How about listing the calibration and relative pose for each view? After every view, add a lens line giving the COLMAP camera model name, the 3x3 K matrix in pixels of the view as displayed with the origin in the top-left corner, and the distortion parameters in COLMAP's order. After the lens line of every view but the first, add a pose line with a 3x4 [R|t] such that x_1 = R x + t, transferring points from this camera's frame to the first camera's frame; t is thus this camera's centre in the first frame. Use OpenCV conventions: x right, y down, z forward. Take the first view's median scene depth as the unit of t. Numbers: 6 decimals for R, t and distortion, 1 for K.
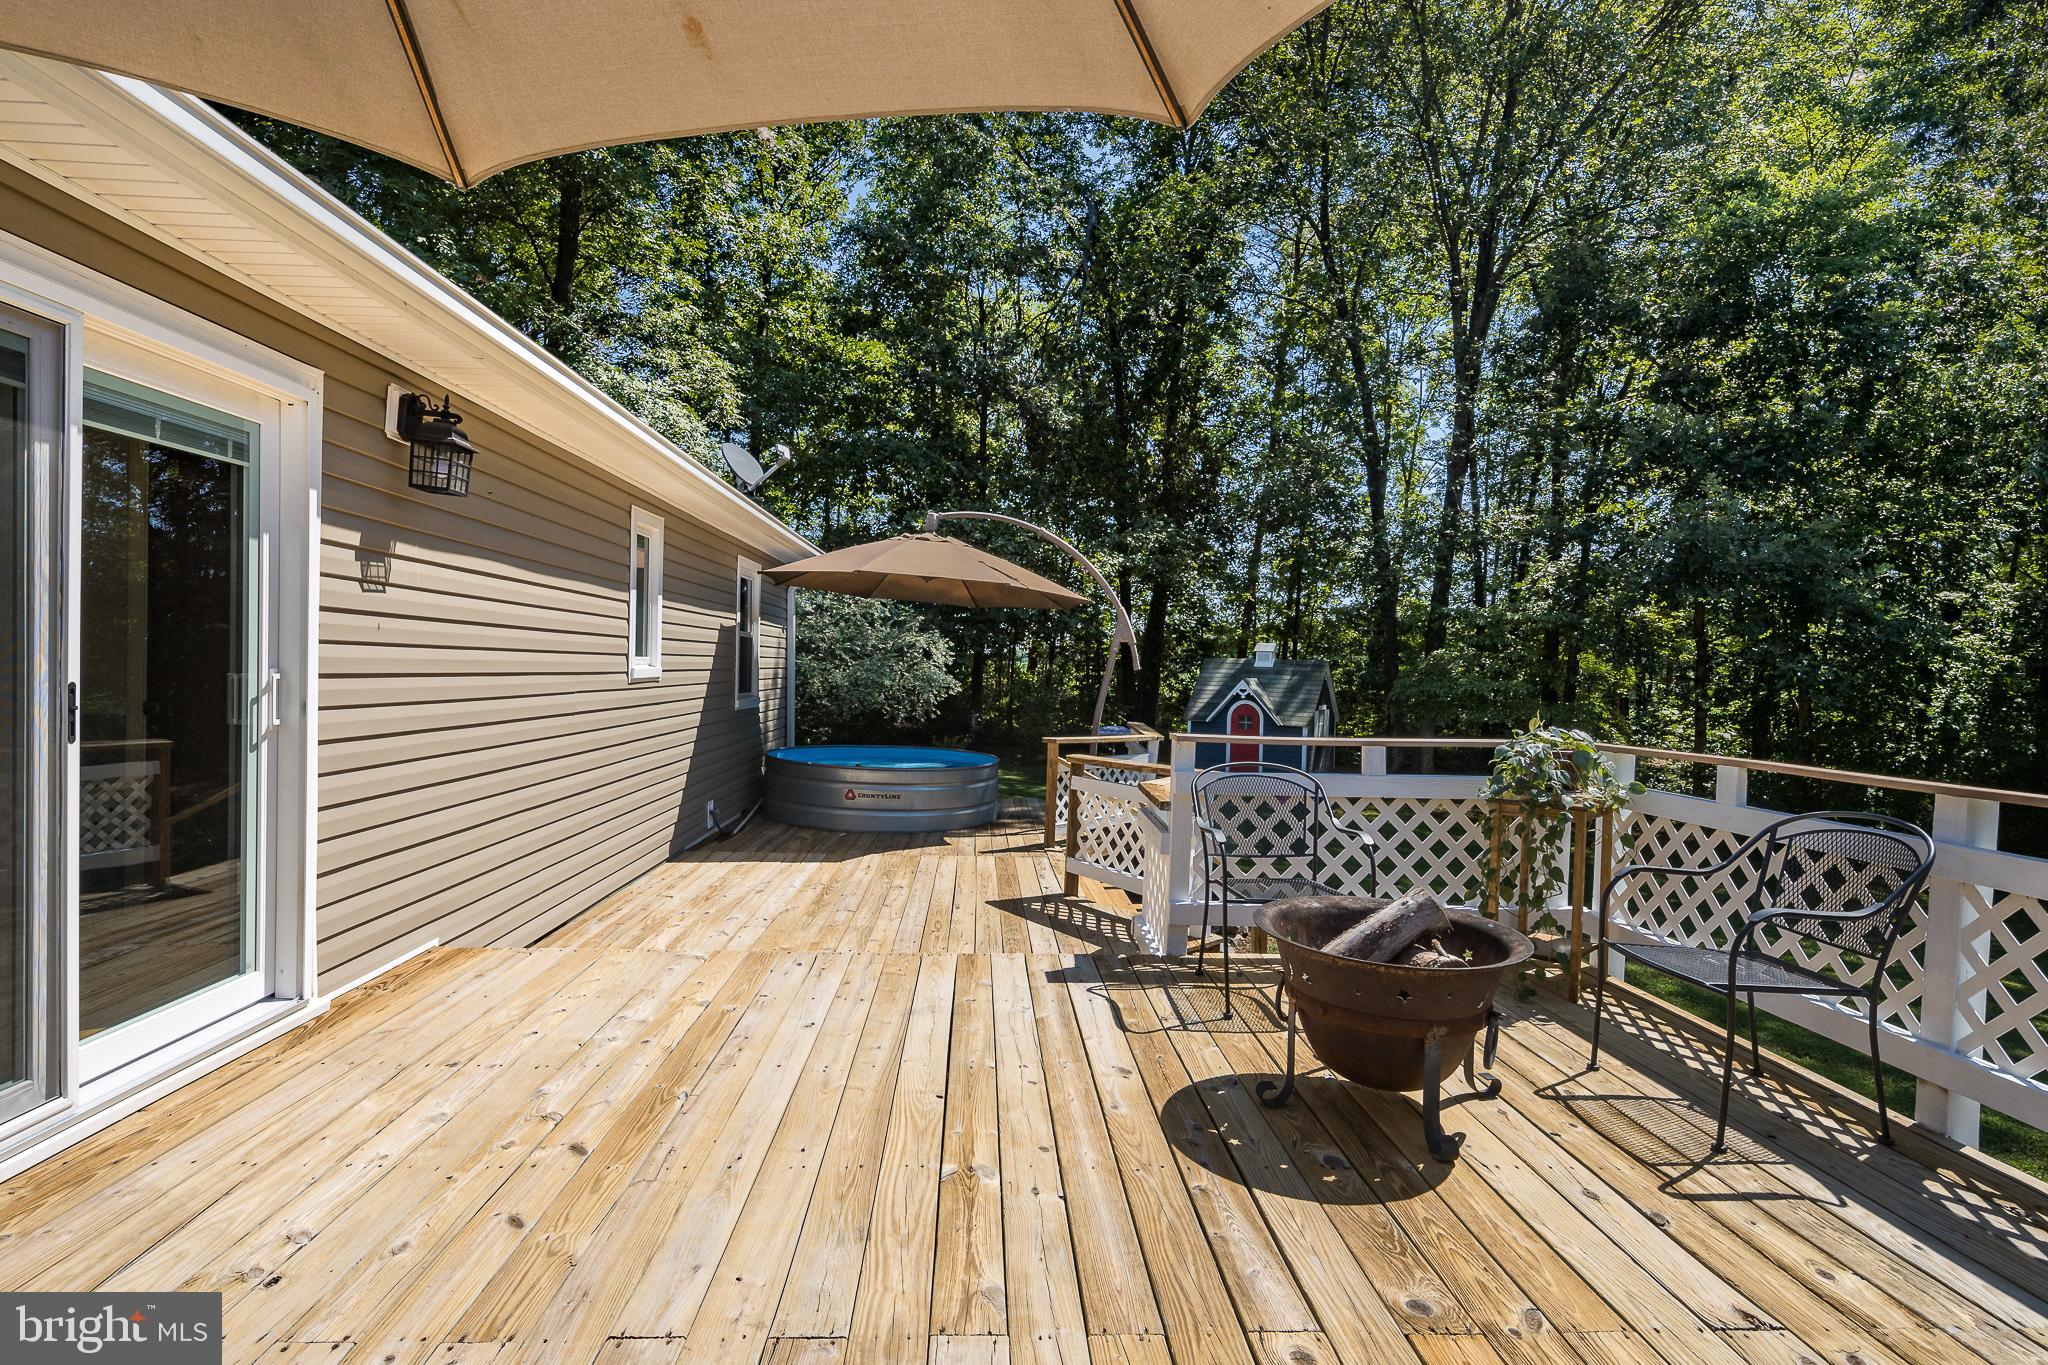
lens RADIAL K [[990.8, 0, 1024.0], [0, 990.8, 682.5], [0, 0, 1]] dist [0.001078, -0.001247]
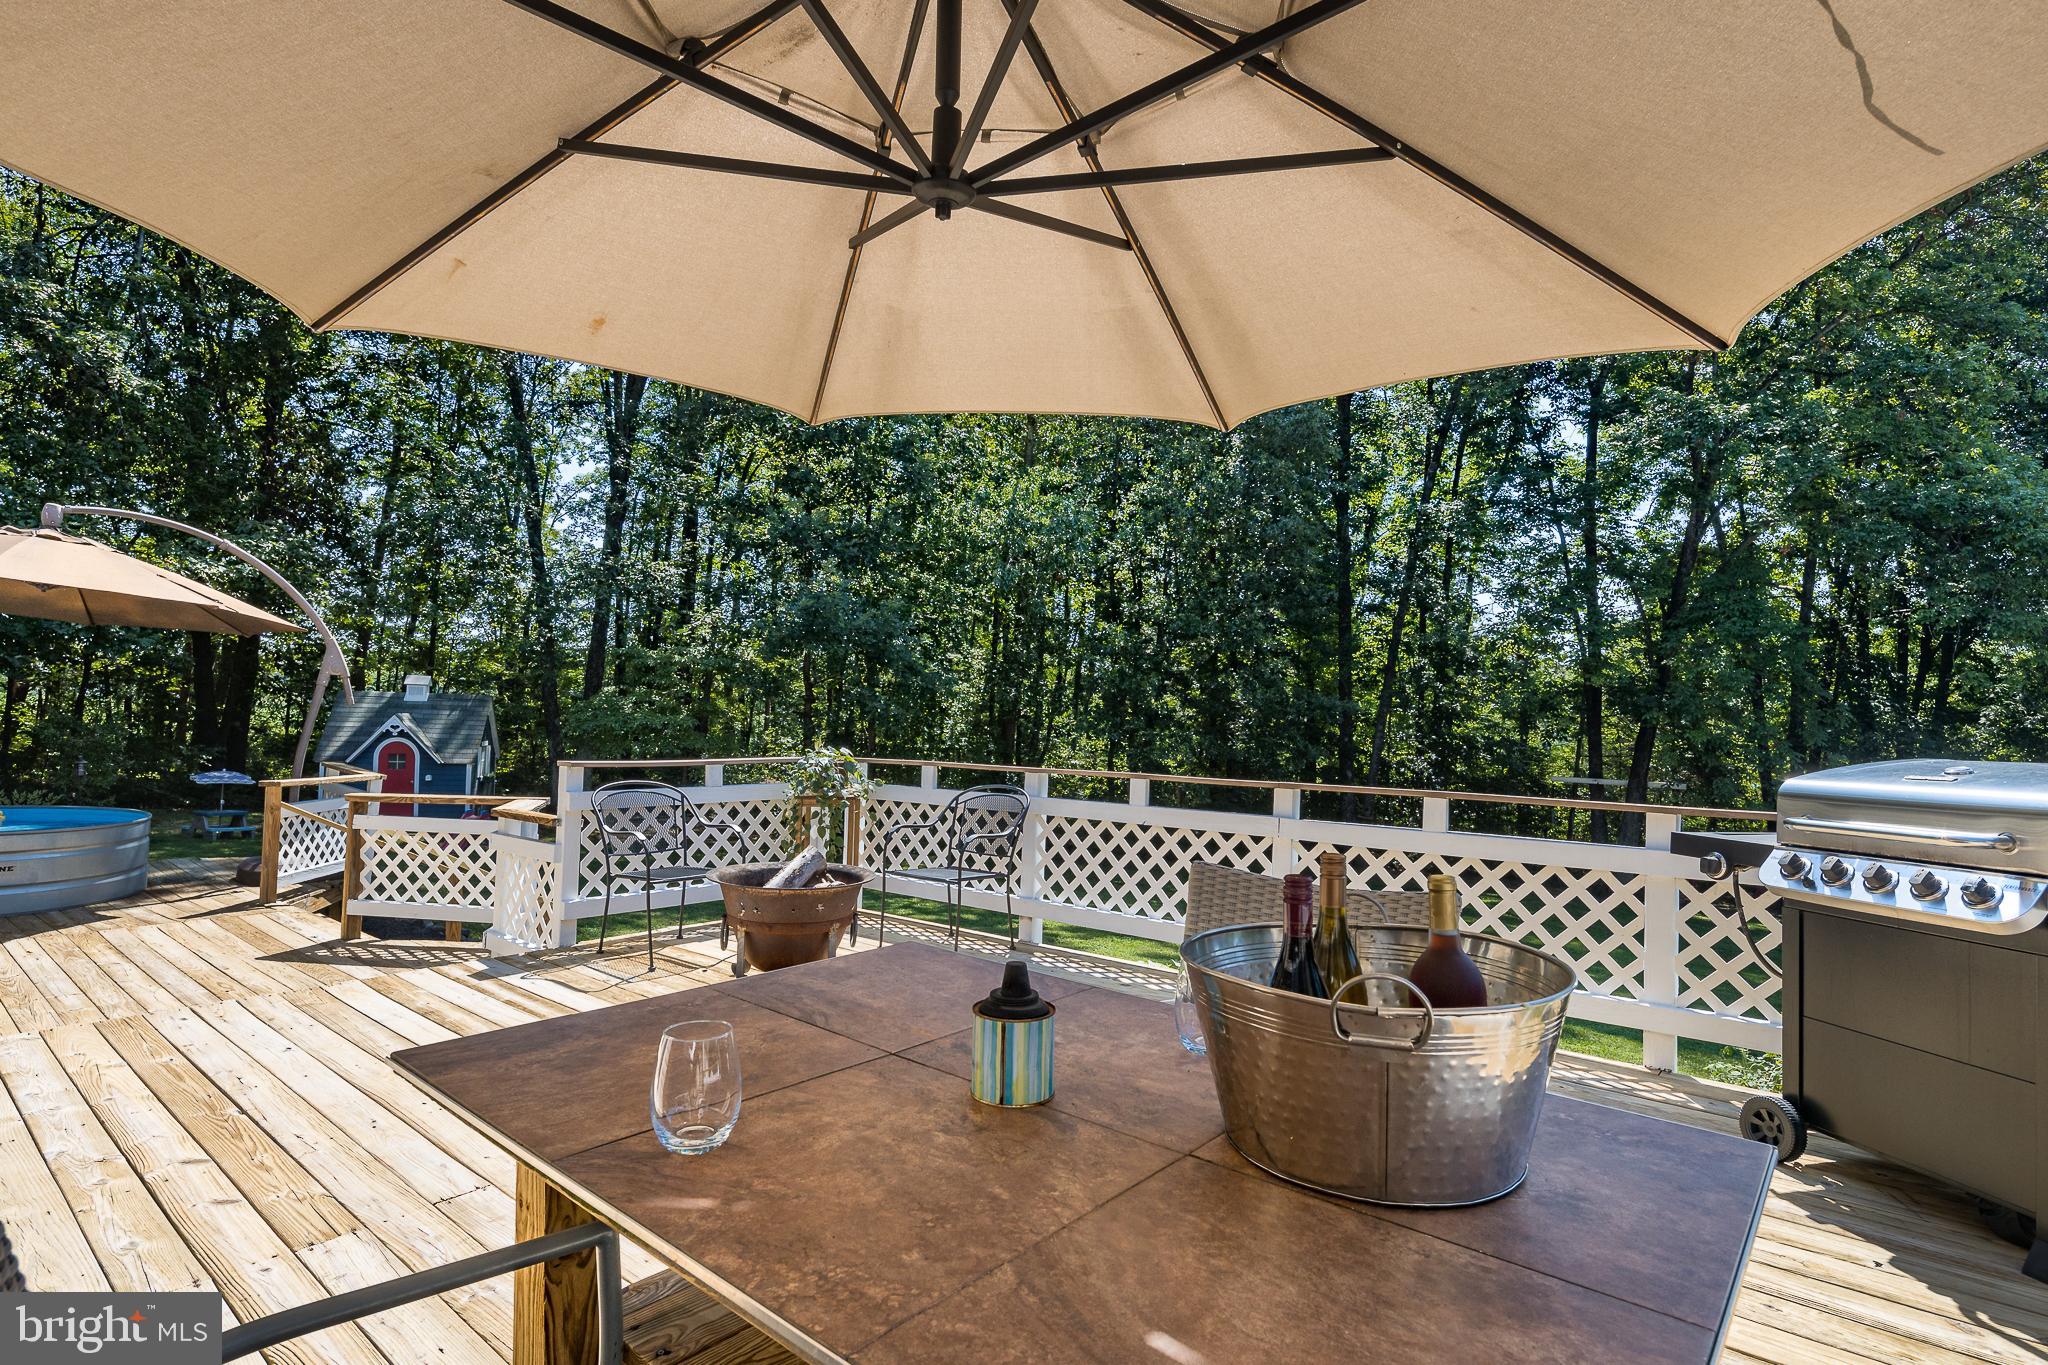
lens RADIAL K [[990.8, 0, 1024.0], [0, 990.8, 682.5], [0, 0, 1]] dist [0.001078, -0.001247]
pose [[0.665783, 0.022500, 0.745806, -0.091834], [0.003706, 0.999433, -0.033460, -0.000193], [-0.746136, 0.025041, 0.665323, -0.052717]]
